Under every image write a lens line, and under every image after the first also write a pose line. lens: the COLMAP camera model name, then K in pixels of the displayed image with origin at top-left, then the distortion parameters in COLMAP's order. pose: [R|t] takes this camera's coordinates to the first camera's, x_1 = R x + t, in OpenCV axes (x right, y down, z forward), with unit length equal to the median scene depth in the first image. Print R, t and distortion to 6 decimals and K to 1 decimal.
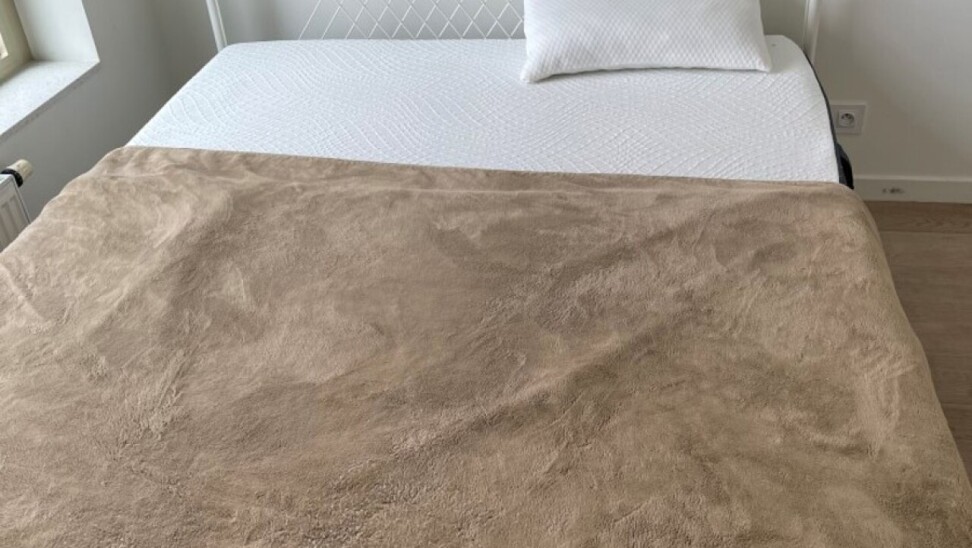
lens RADIAL K [[1007.4, 0, 485.2], [0, 1007.4, 274.8], [0, 0, 1]] dist [0.041487, 0.000000]
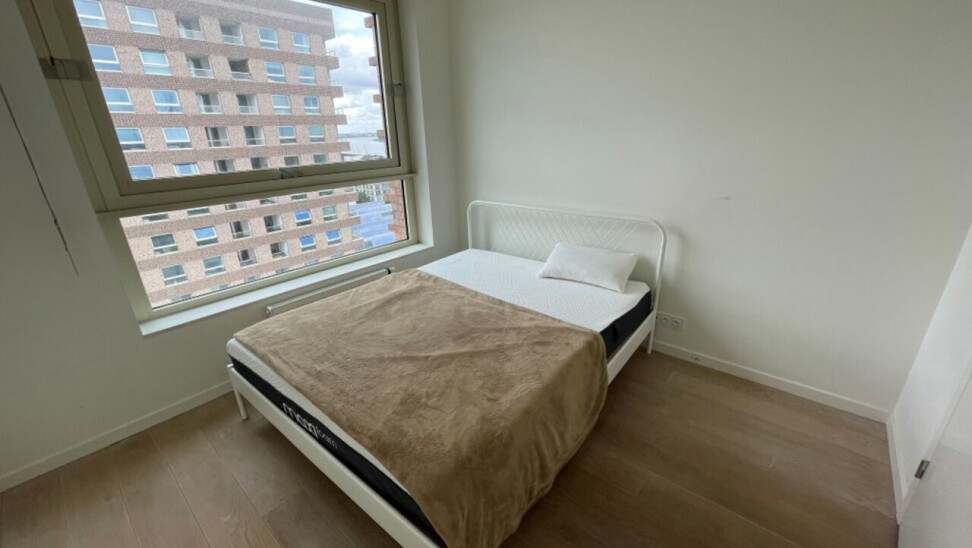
lens RADIAL K [[388.6, 0, 488.7], [0, 388.6, 273.6], [0, 0, 1]] dist [0.000102, -0.000001]
pose [[0.879153, 0.212742, -0.426415, 0.511314], [-0.293122, 0.946932, -0.131906, -0.015725], [0.375725, 0.240957, 0.894858, -0.068374]]
